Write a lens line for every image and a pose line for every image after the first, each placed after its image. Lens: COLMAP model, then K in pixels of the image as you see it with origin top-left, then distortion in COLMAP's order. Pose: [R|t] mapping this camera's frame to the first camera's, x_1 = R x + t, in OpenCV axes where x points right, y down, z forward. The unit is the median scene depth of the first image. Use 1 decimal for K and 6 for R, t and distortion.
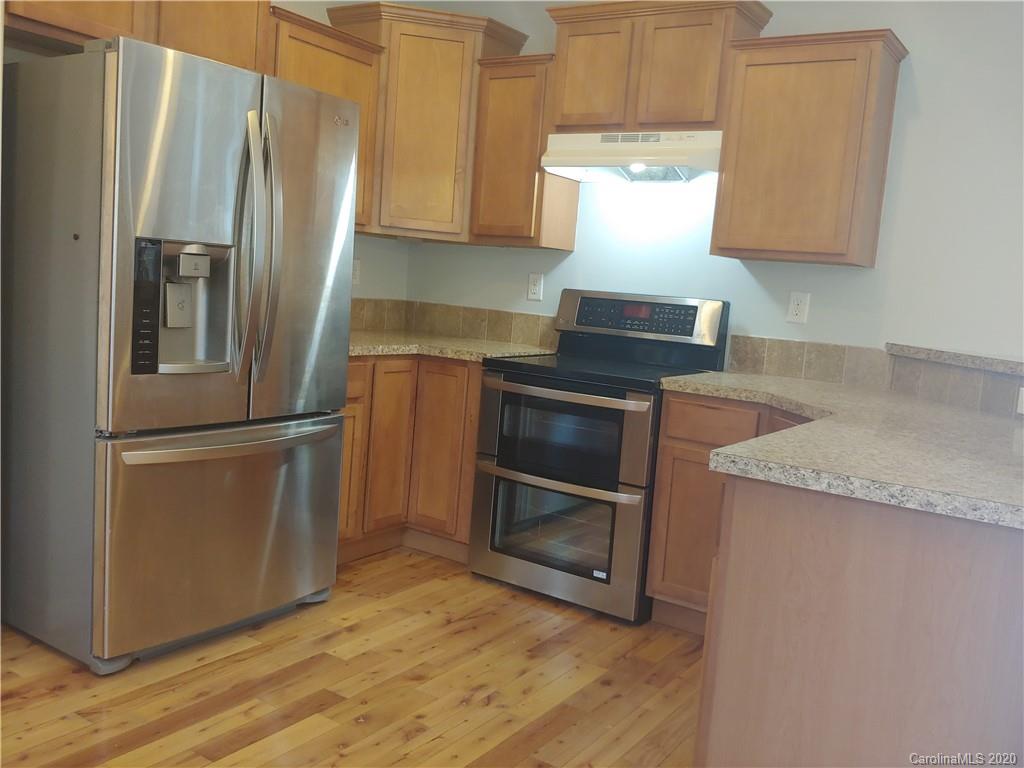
lens RADIAL K [[910.7, 0, 512.0], [0, 910.7, 384.0], [0, 0, 1]] dist [0.003991, 0.021258]
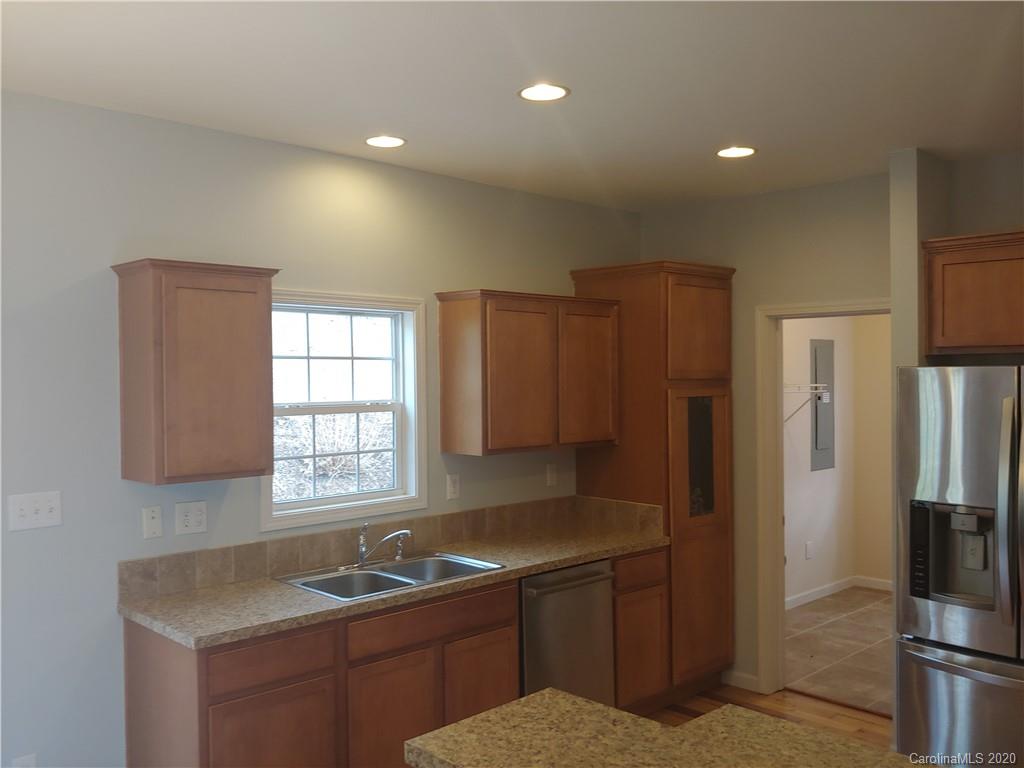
lens RADIAL K [[904.6, 0, 512.8], [0, 904.6, 381.1], [0, 0, 1]] dist [0.143205, -0.382593]
pose [[-0.205020, -0.072088, -0.976099, 0.831573], [-0.119907, 0.991622, -0.048049, -0.148369], [0.971385, 0.107190, -0.211946, 0.498211]]
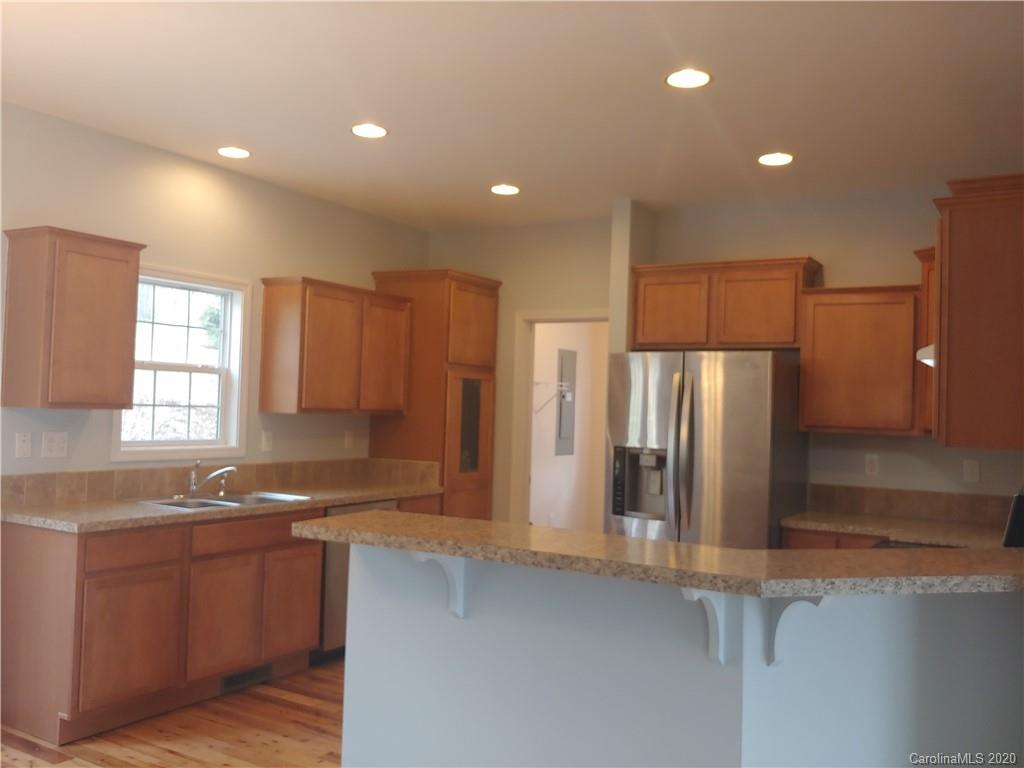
lens RADIAL K [[904.6, 0, 512.8], [0, 904.6, 381.1], [0, 0, 1]] dist [0.143205, -0.382593]
pose [[0.050520, -0.104399, -0.993252, 1.176091], [-0.143951, 0.983376, -0.110682, -0.033766], [0.988294, 0.148572, 0.034652, 0.502914]]
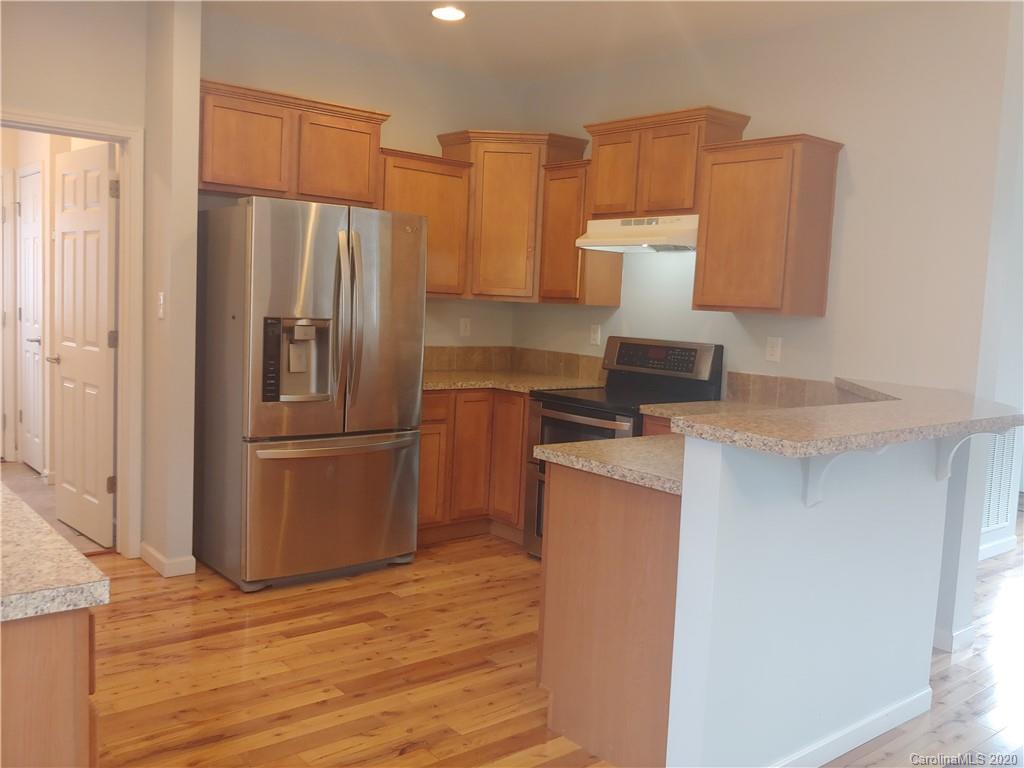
lens RADIAL K [[904.6, 0, 512.8], [0, 904.6, 381.1], [0, 0, 1]] dist [0.143205, -0.382593]
pose [[0.958099, -0.007416, -0.286342, 0.347217], [-0.004161, 0.999199, -0.039802, 0.011297], [0.286408, 0.039325, 0.957300, -0.308280]]
